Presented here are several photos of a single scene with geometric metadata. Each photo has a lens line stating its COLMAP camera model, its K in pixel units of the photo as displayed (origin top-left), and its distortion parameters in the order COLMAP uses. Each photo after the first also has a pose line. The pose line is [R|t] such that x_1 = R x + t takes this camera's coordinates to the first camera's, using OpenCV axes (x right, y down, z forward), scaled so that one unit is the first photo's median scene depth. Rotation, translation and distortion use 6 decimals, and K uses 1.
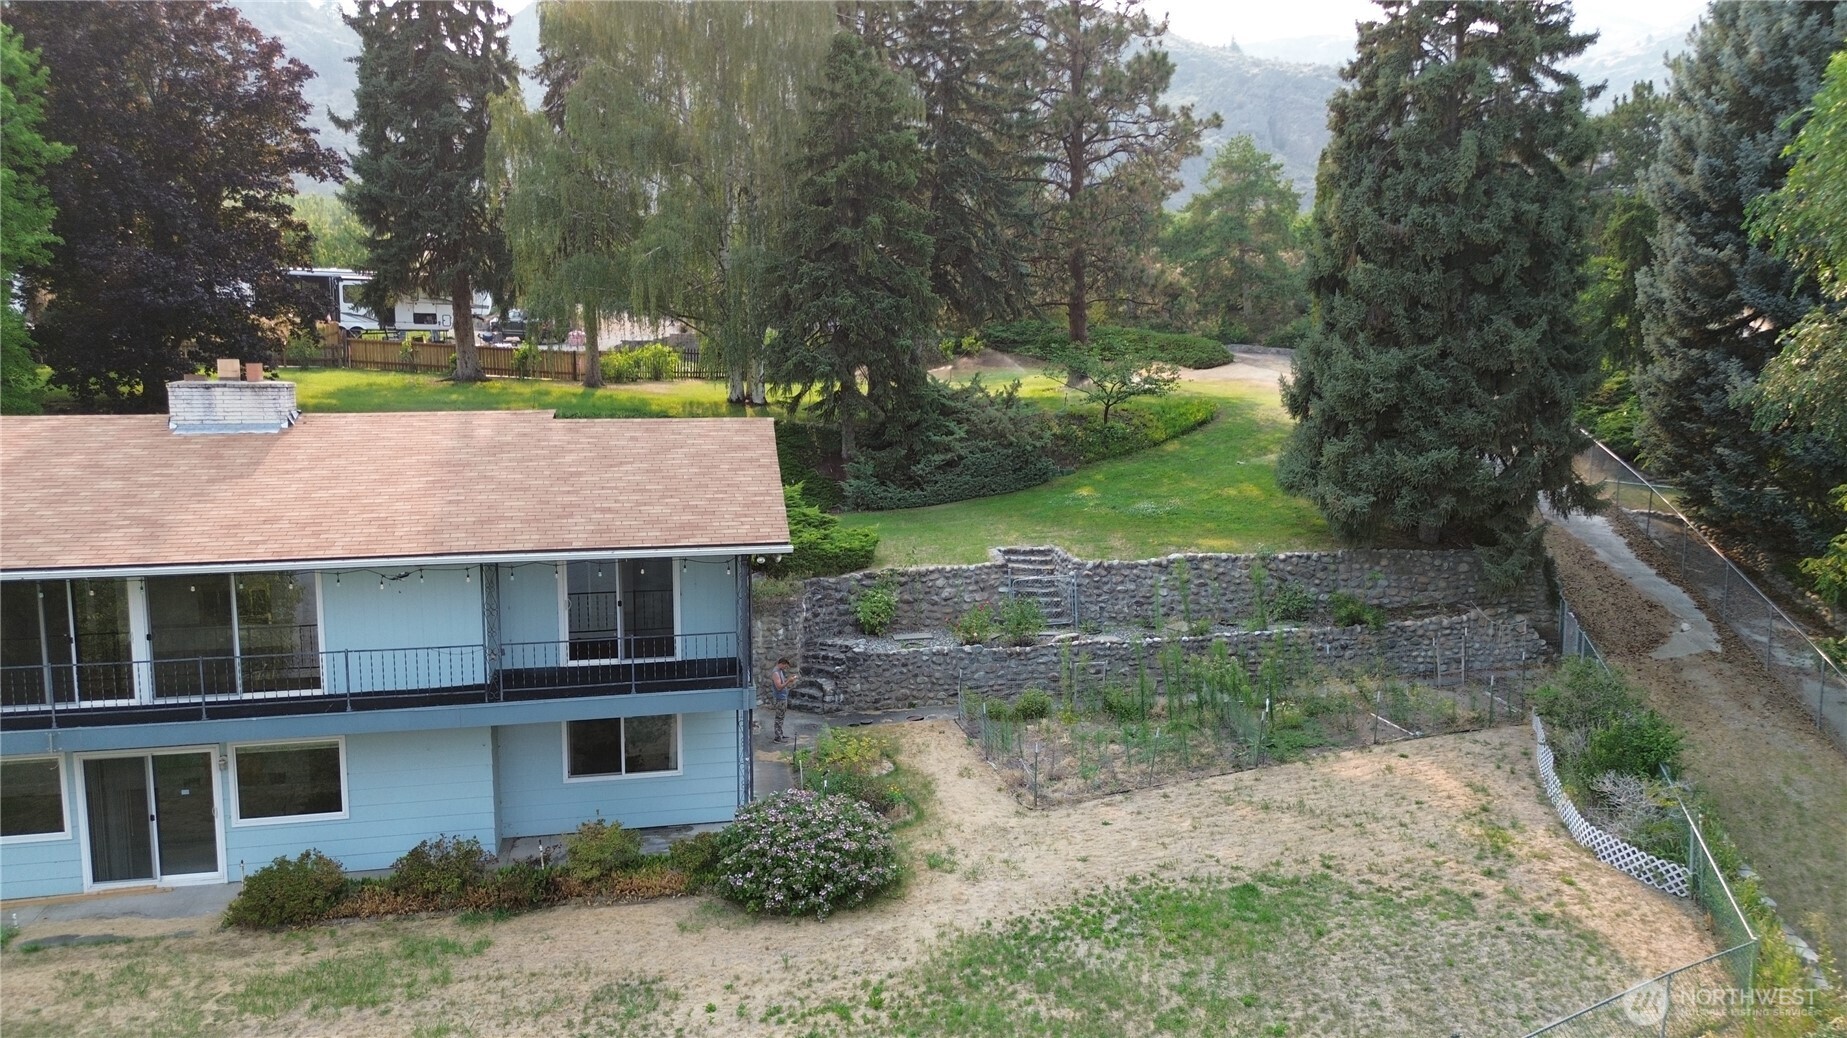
lens RADIAL K [[1309.9, 0, 921.4], [0, 1309.9, 516.2], [0, 0, 1]] dist [0.072380, -0.070806]
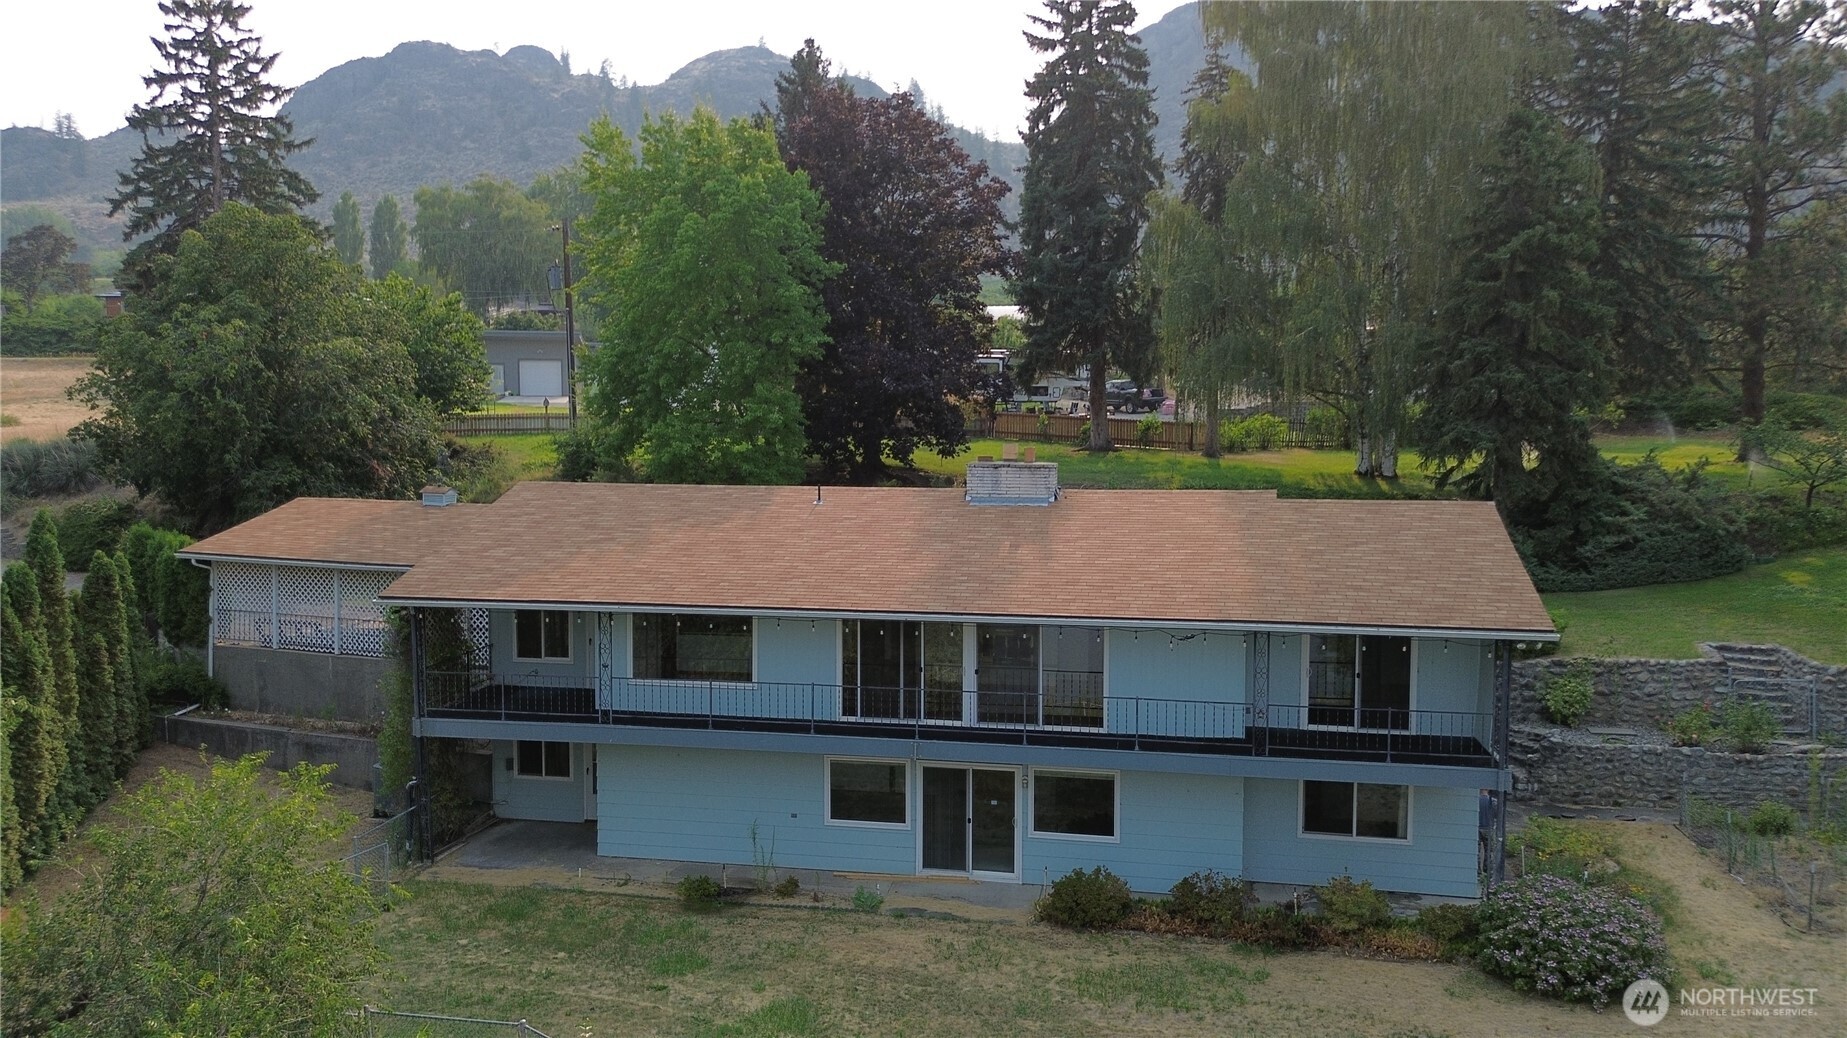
lens RADIAL K [[1309.9, 0, 919.3], [0, 1309.9, 514.5], [0, 0, 1]] dist [0.072380, -0.070806]
pose [[0.922916, 0.031693, -0.383695, -0.110053], [-0.049314, 0.998128, -0.036172, -0.005591], [0.381830, 0.052305, 0.922751, -0.096609]]
